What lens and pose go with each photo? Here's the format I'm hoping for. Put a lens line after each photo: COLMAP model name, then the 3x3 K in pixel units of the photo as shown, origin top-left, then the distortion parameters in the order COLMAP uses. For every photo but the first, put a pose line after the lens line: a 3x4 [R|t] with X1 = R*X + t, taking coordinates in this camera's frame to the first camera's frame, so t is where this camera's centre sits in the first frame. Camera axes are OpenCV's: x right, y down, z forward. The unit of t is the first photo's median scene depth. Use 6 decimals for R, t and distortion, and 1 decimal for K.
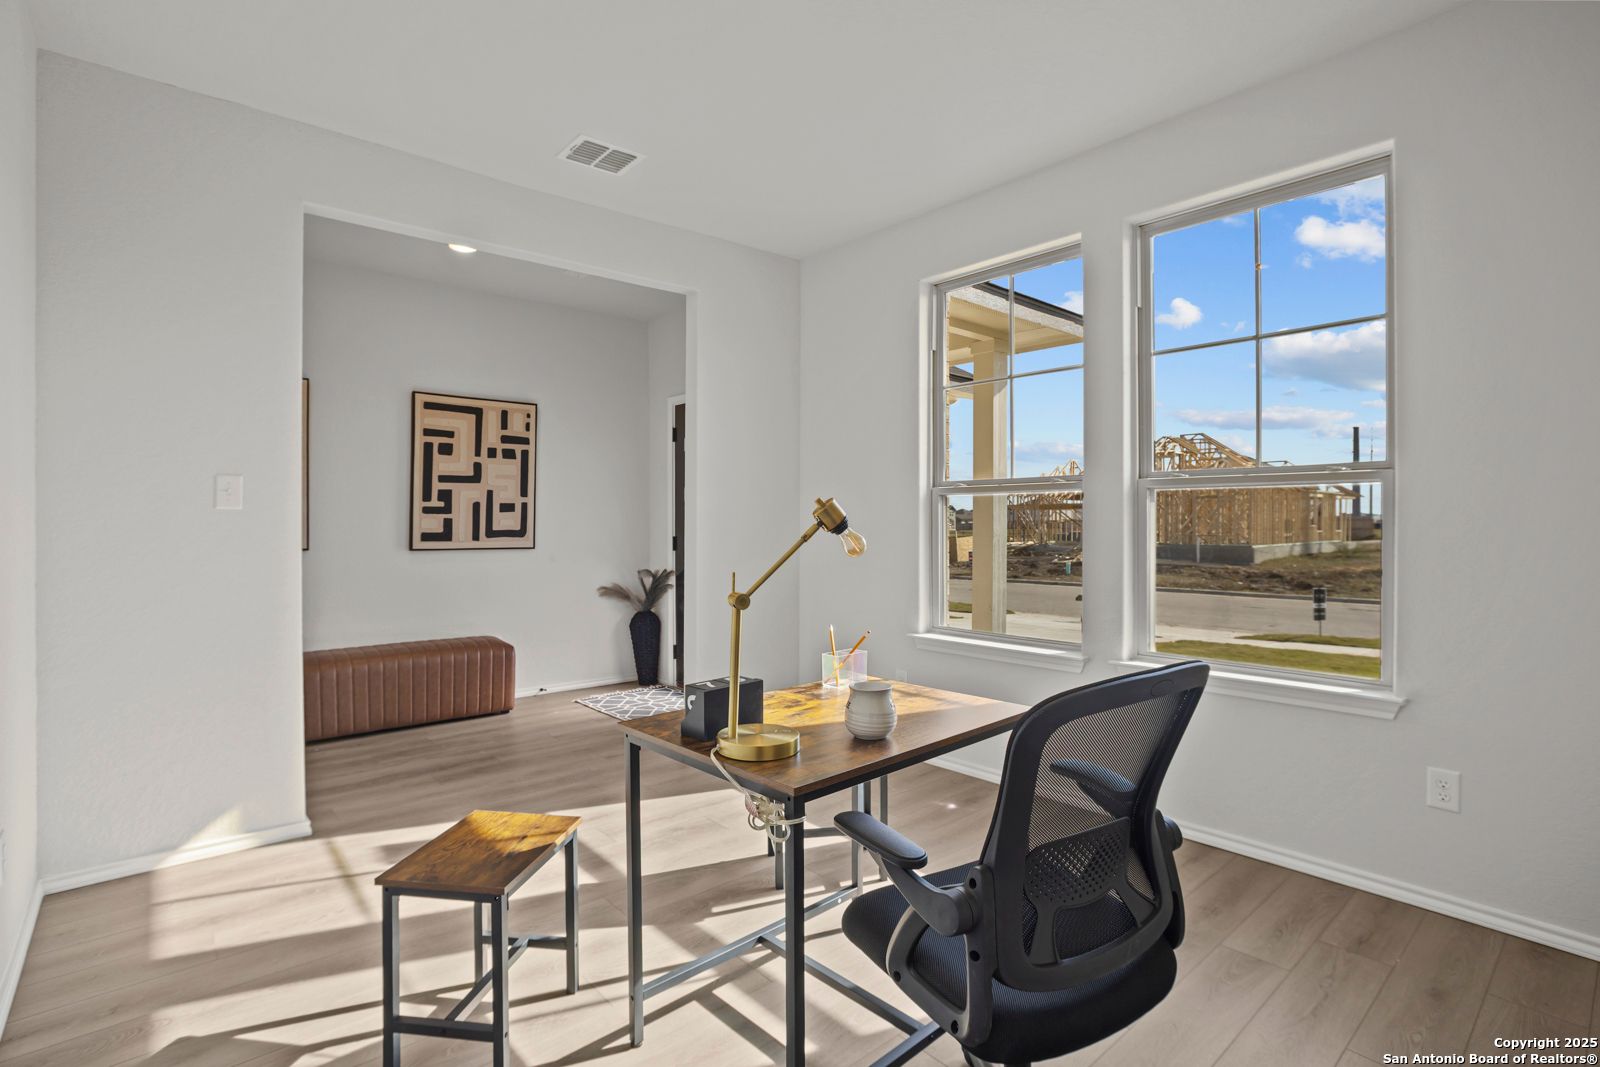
lens RADIAL K [[765.4, 0, 805.4], [0, 765.4, 529.3], [0, 0, 1]] dist [-0.058136, 0.031222]
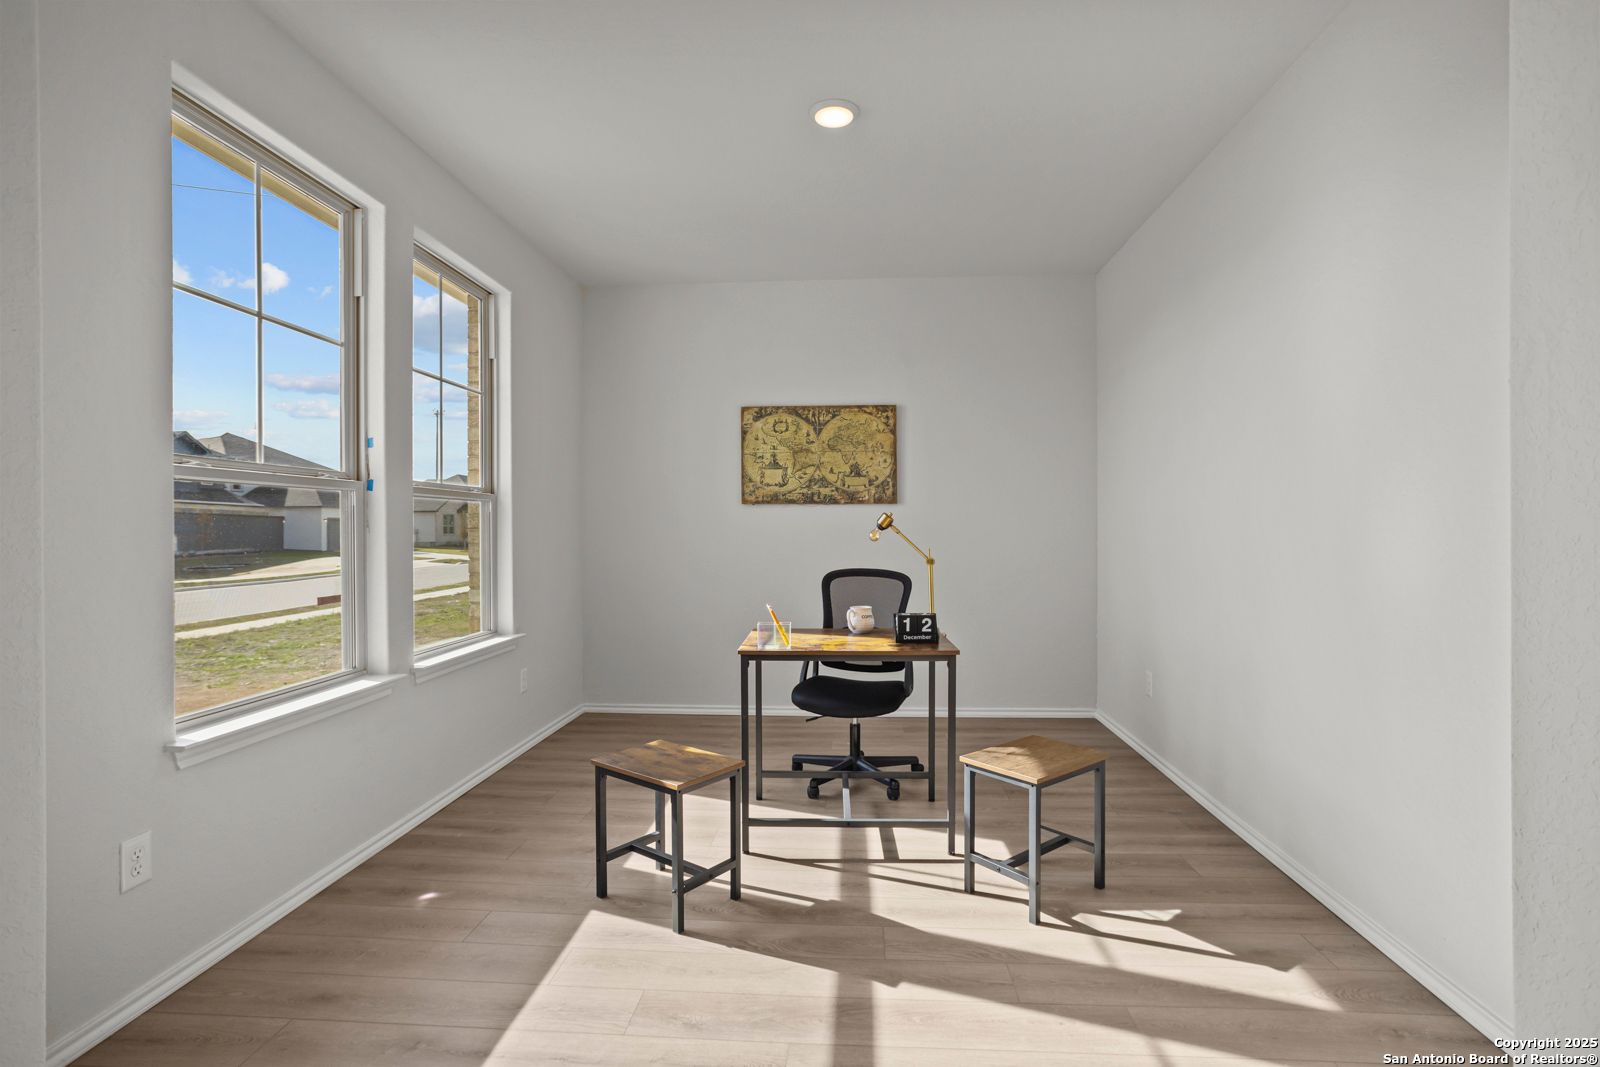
lens RADIAL K [[765.4, 0, 805.4], [0, 765.4, 529.3], [0, 0, 1]] dist [-0.058136, 0.031222]
pose [[-0.708904, 0.004648, 0.705290, -1.062803], [0.009226, 0.999954, 0.002684, -0.005262], [-0.705245, 0.008409, -0.708914, 2.189391]]
